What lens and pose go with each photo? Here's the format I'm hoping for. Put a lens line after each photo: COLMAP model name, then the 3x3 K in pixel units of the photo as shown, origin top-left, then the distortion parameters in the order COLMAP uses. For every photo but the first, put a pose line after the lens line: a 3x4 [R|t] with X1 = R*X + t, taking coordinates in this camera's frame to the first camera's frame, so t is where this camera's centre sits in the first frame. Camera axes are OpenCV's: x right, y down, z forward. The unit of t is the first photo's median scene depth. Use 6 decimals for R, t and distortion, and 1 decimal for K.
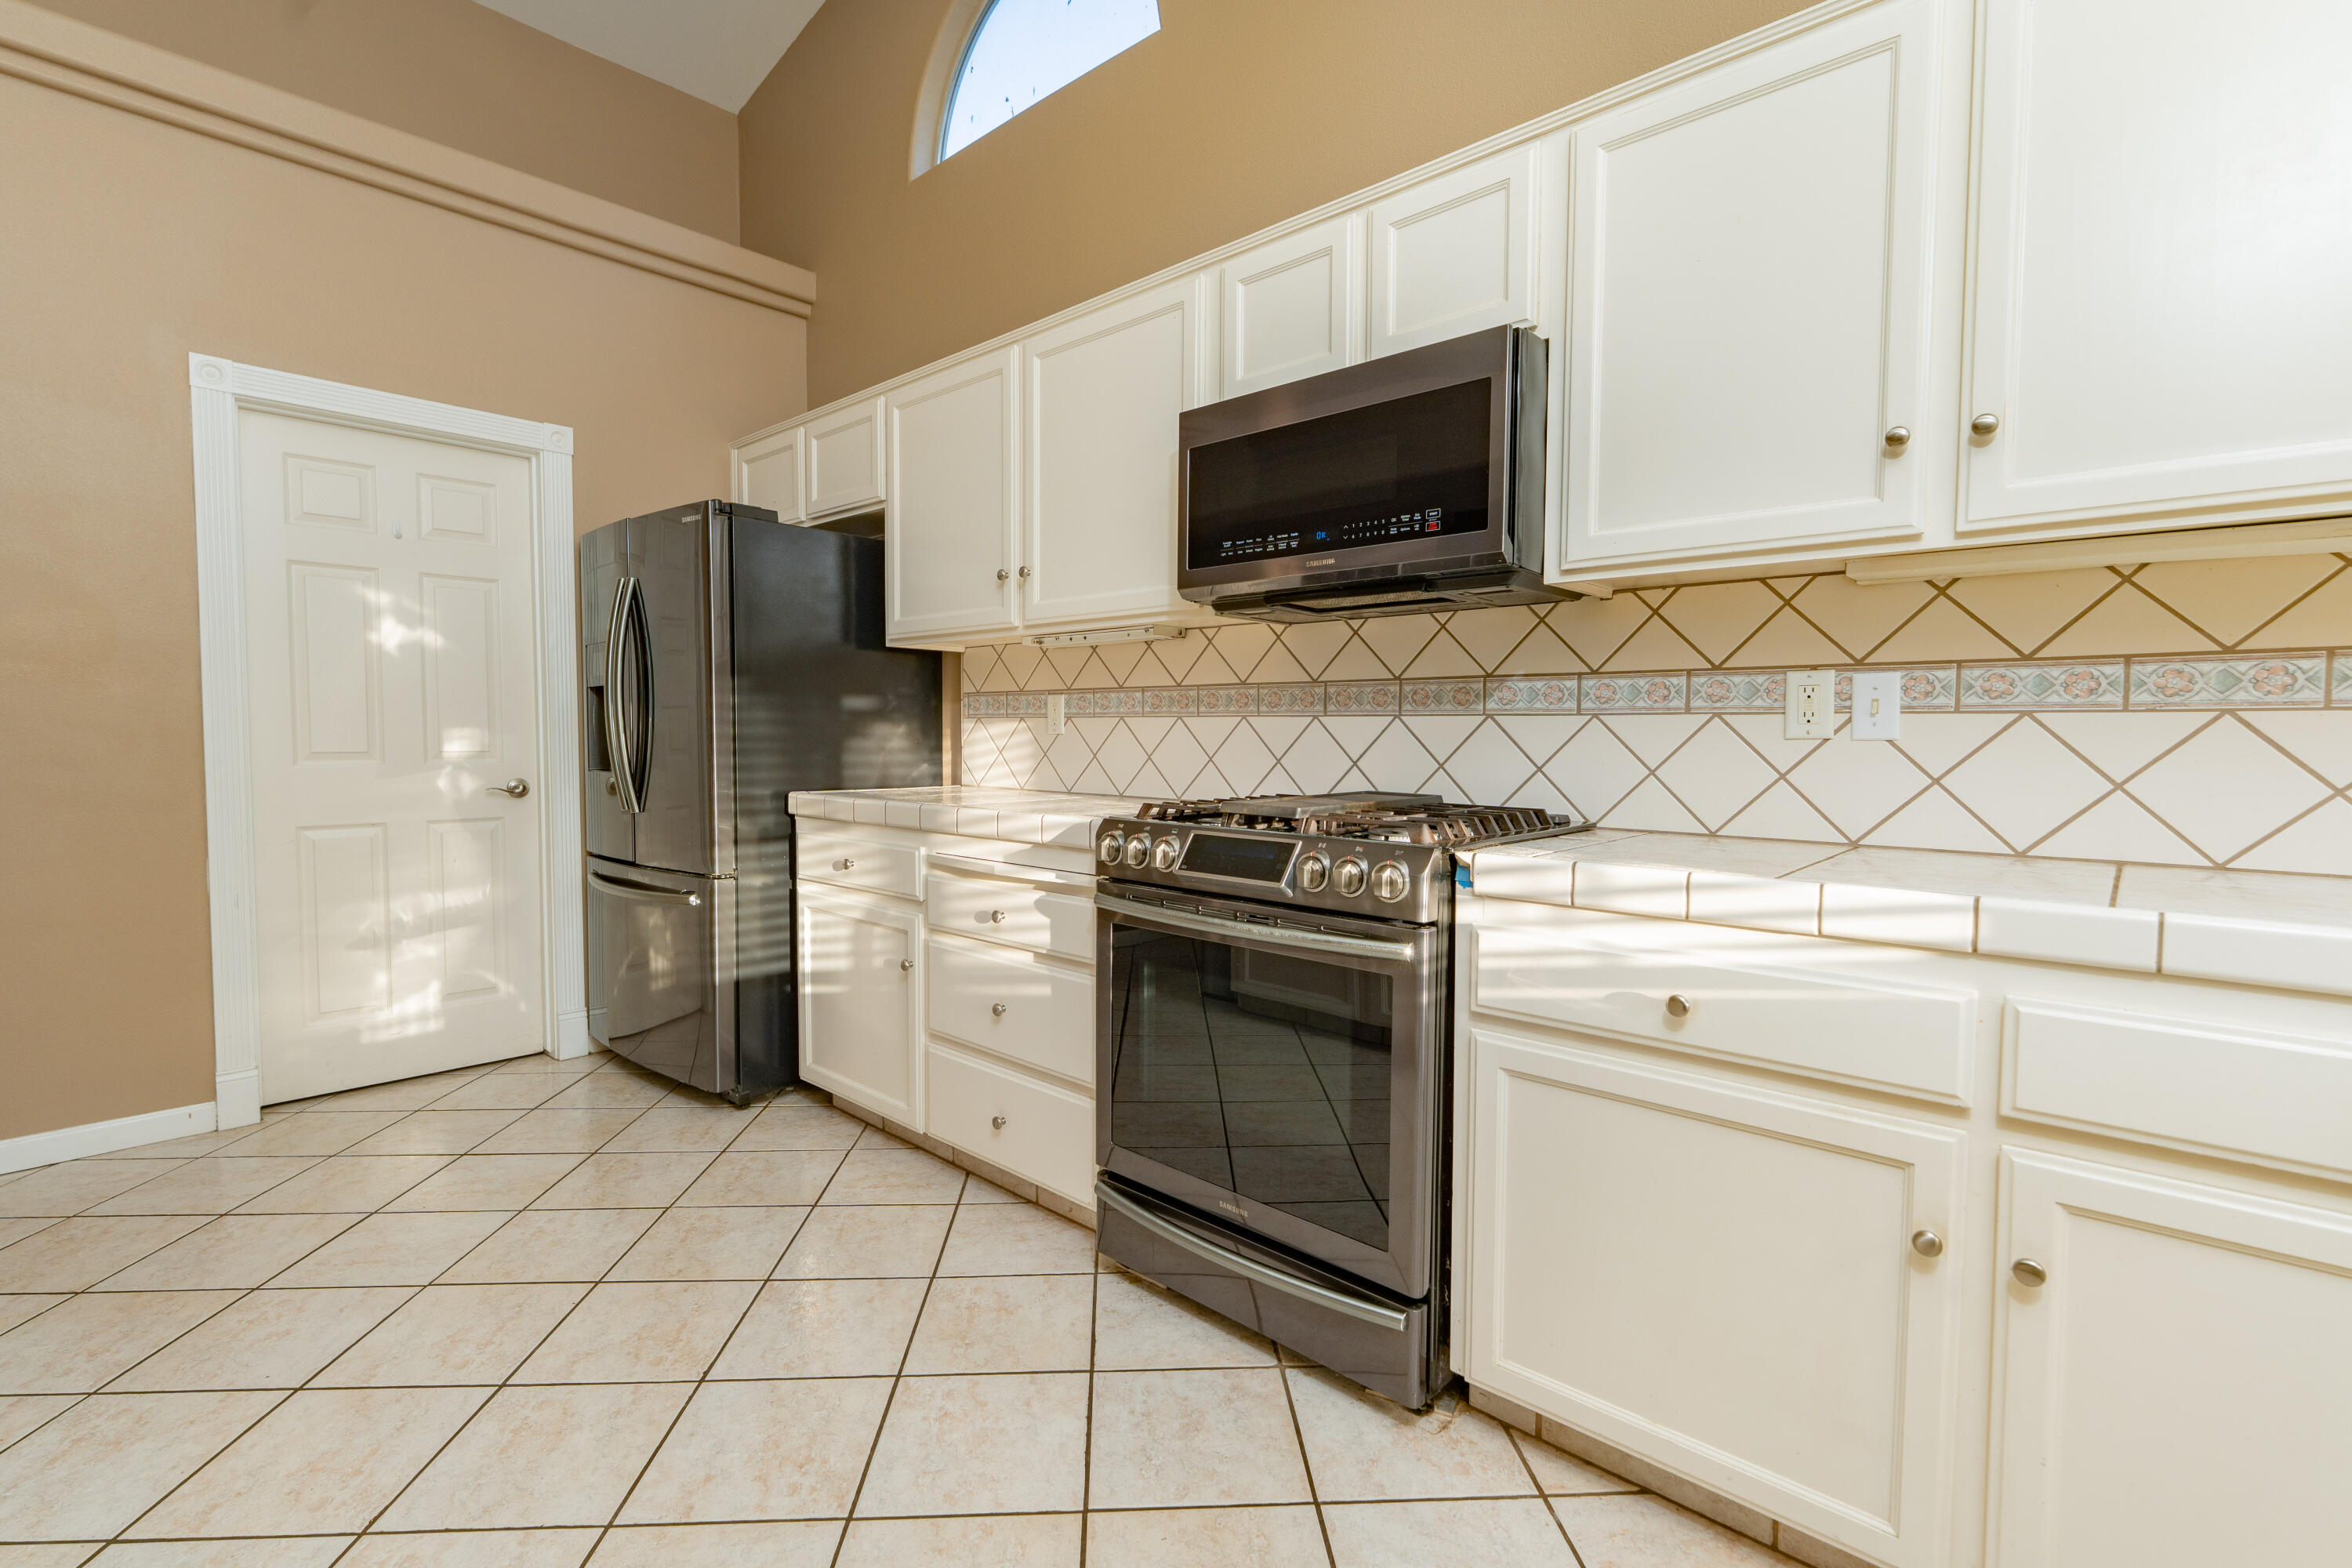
lens RADIAL K [[1101.3, 0, 1177.4], [0, 1101.3, 781.7], [0, 0, 1]] dist [-0.004749, -0.000253]
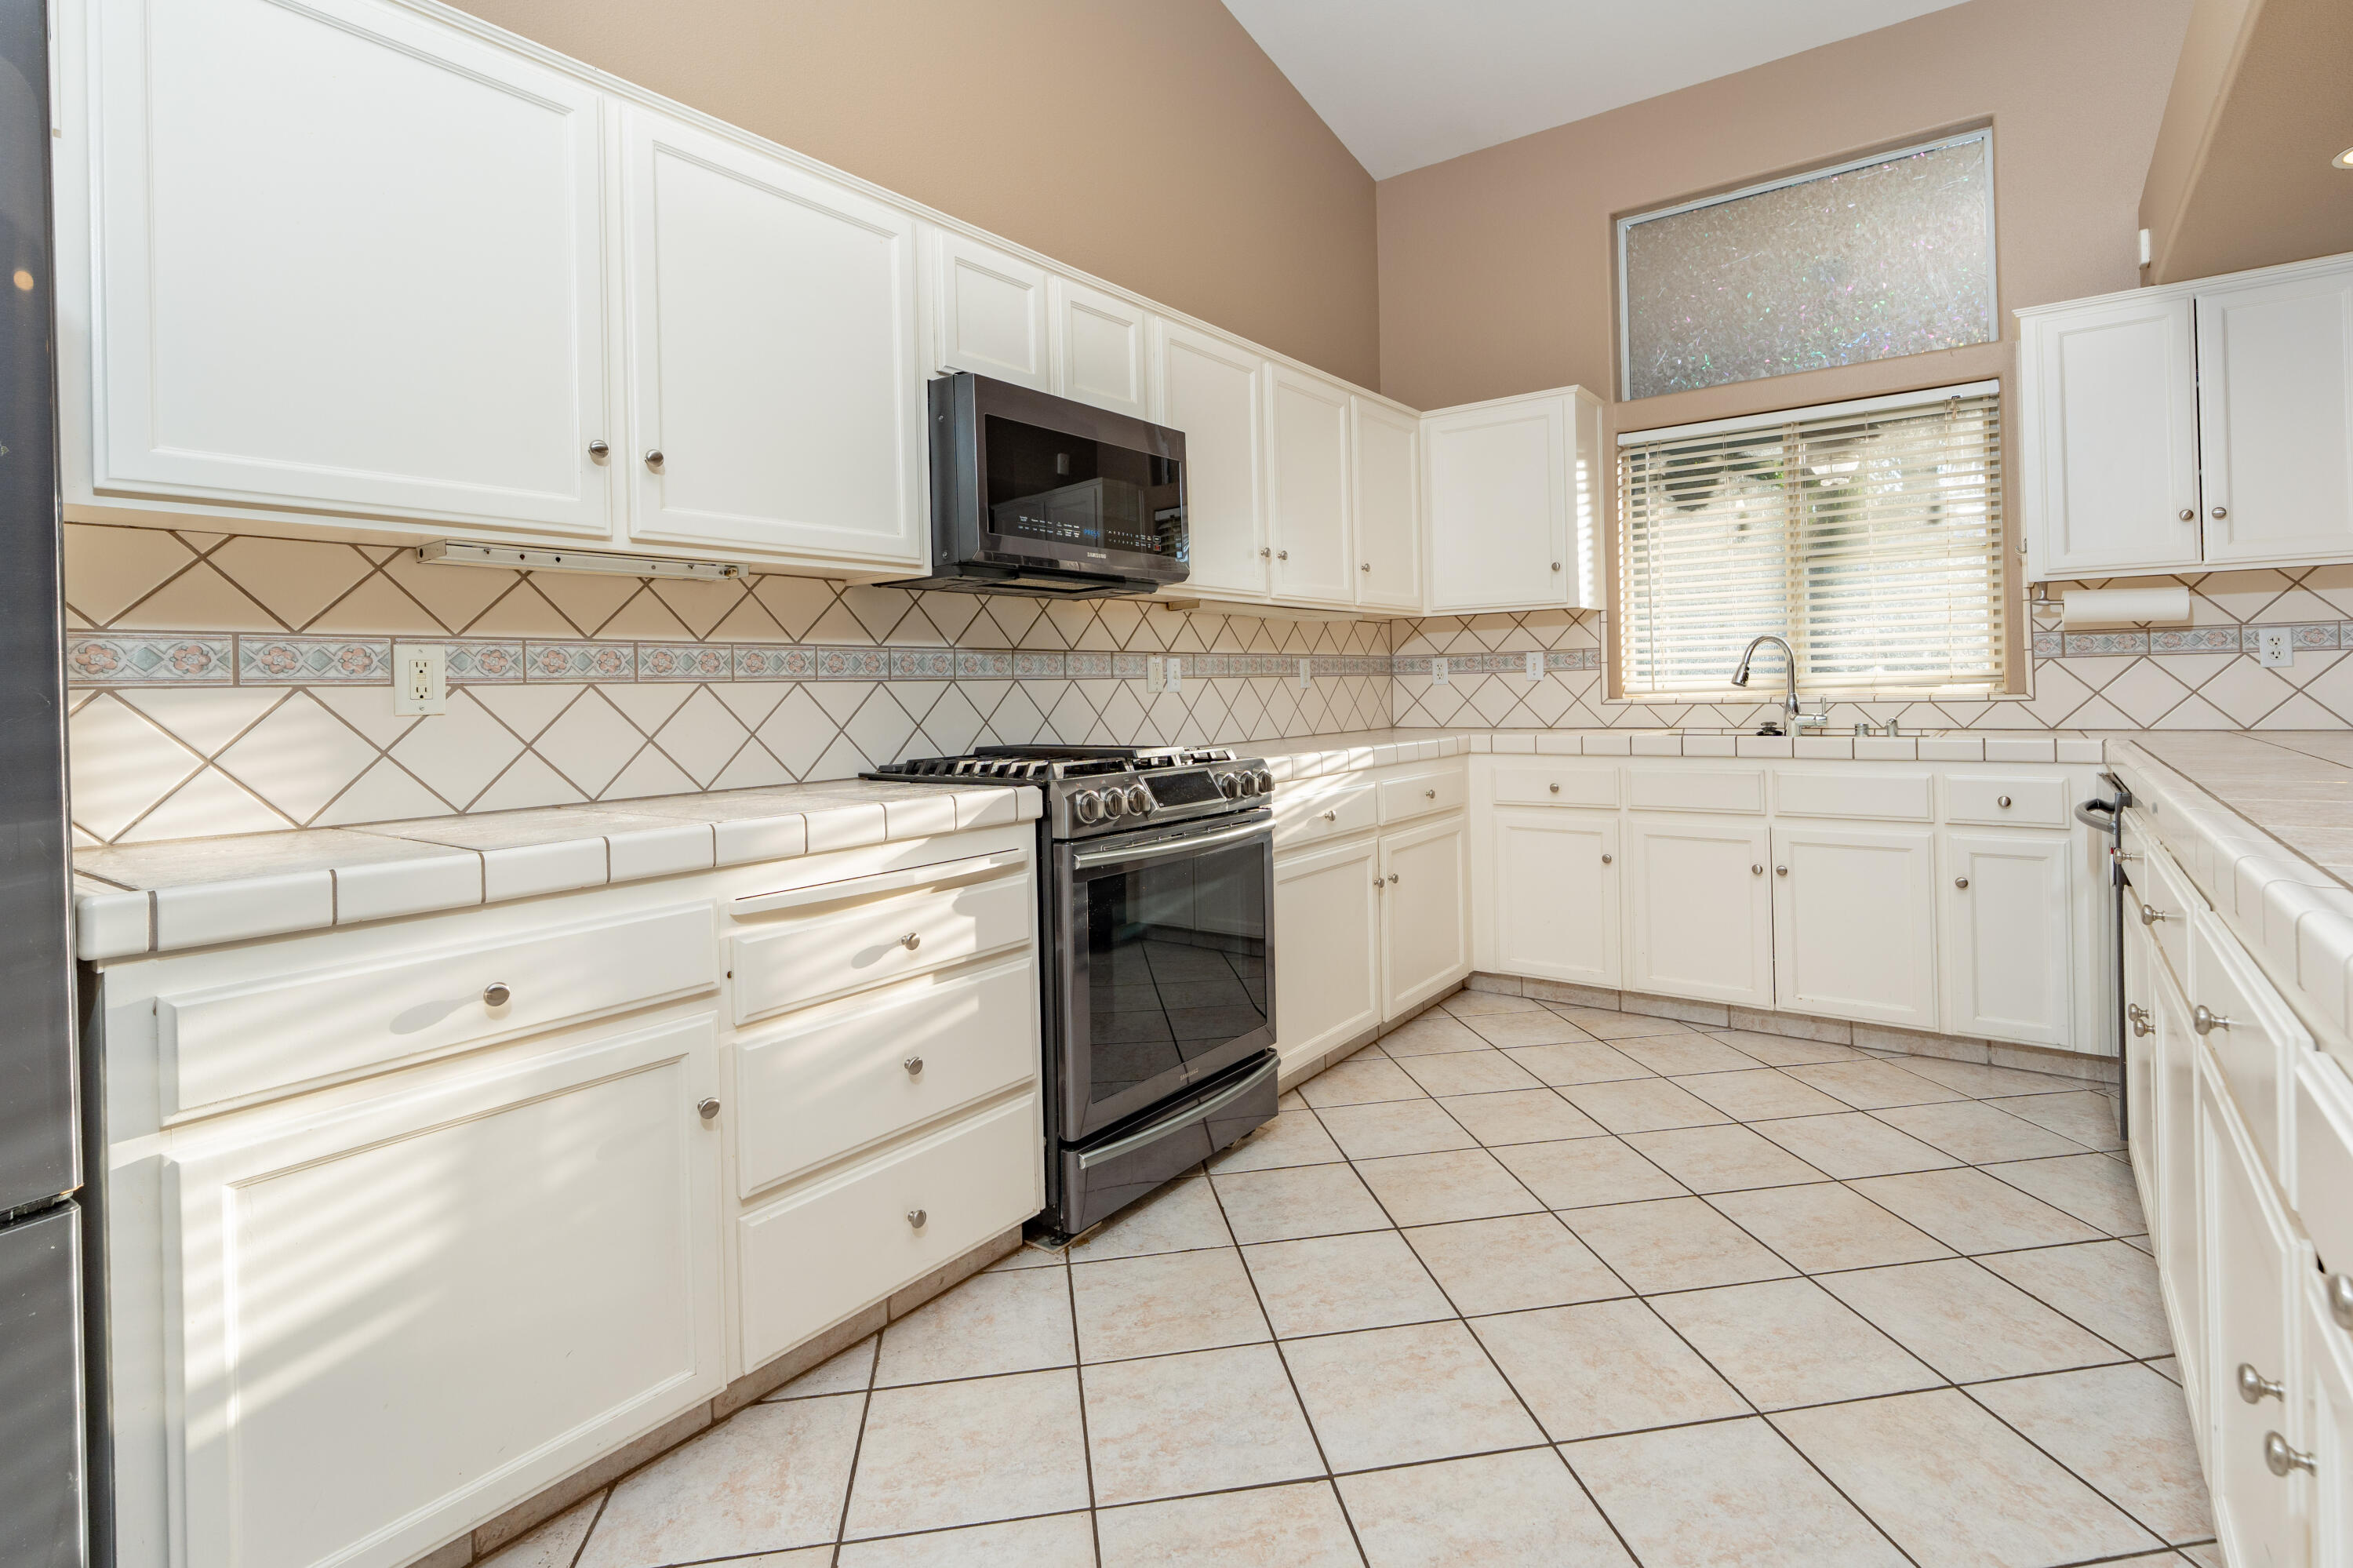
lens RADIAL K [[1101.8, 0, 1179.2], [0, 1101.8, 678.5], [0, 0, 1]] dist [-0.004749, -0.000253]
pose [[-0.117830, 0.007428, 0.993006, -0.907705], [0.067673, 0.997707, 0.000567, -0.044884], [-0.990725, 0.067267, -0.118063, 0.865648]]
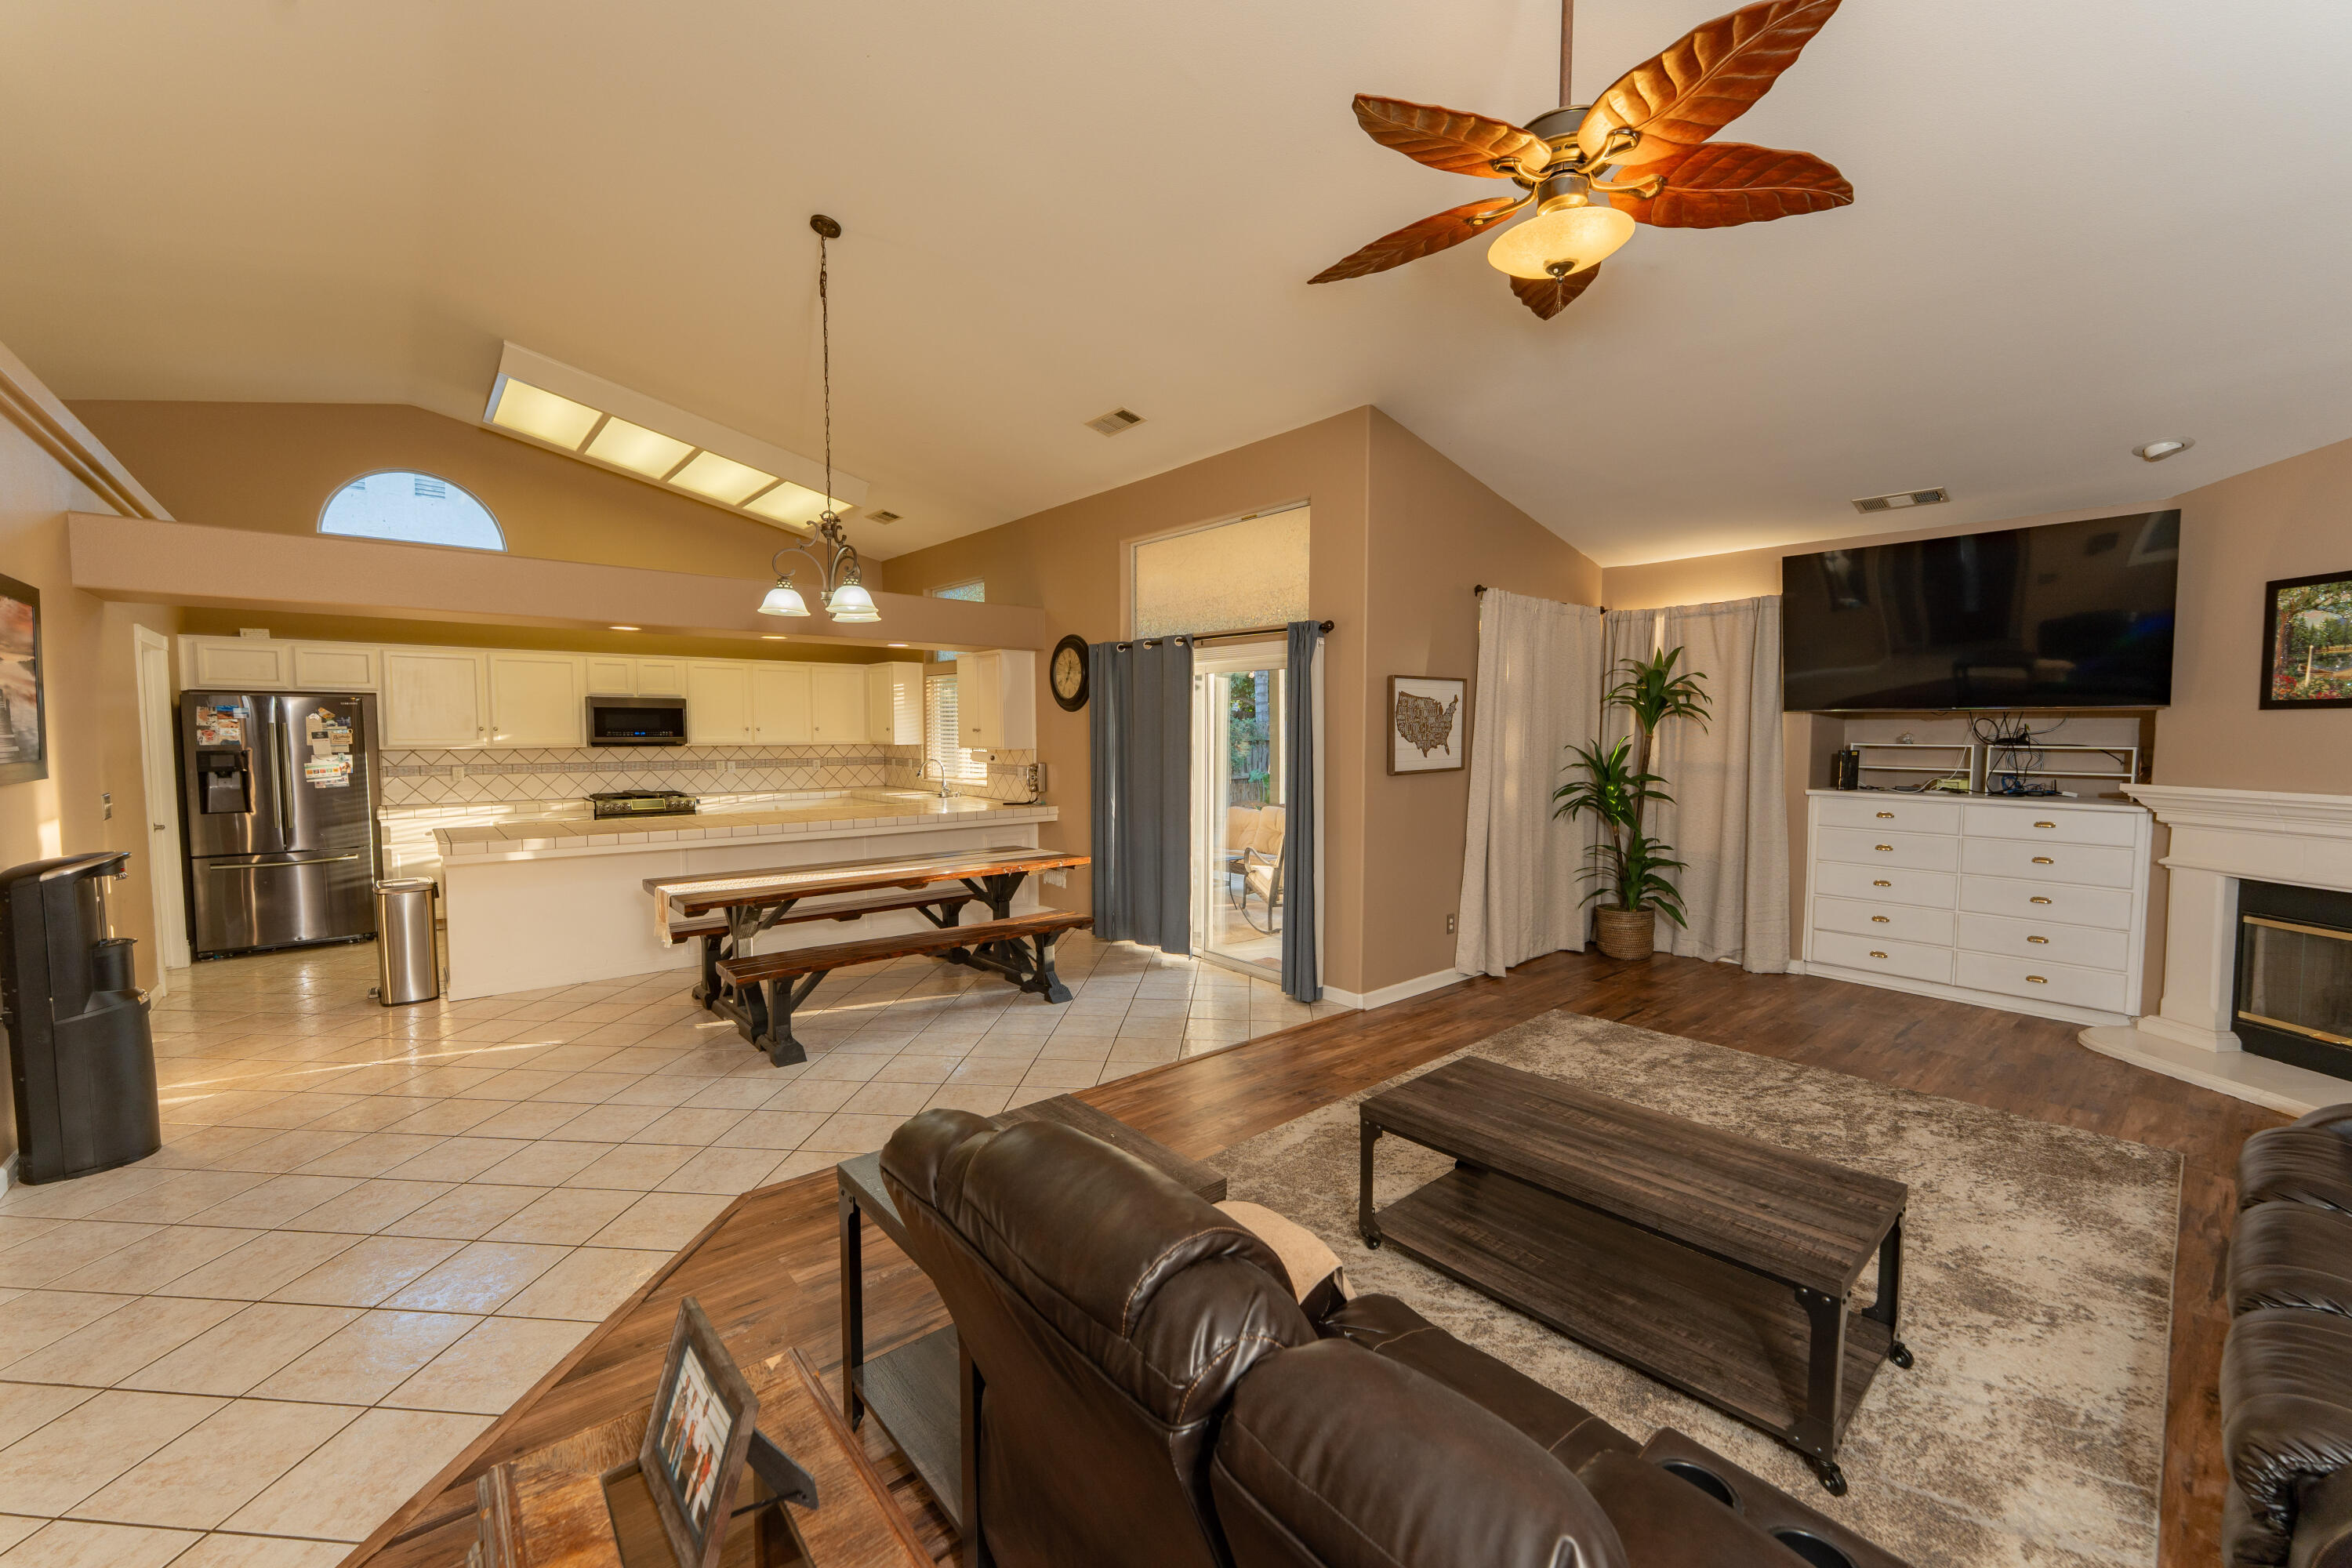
lens RADIAL K [[934.9, 0, 1167.3], [0, 934.9, 782.2], [0, 0, 1]] dist [-0.000720, -0.002317]
pose [[0.115600, -0.061339, 0.991400, -2.982919], [0.044736, 0.997400, 0.056494, -0.127115], [-0.992288, 0.037821, 0.118043, -1.509853]]
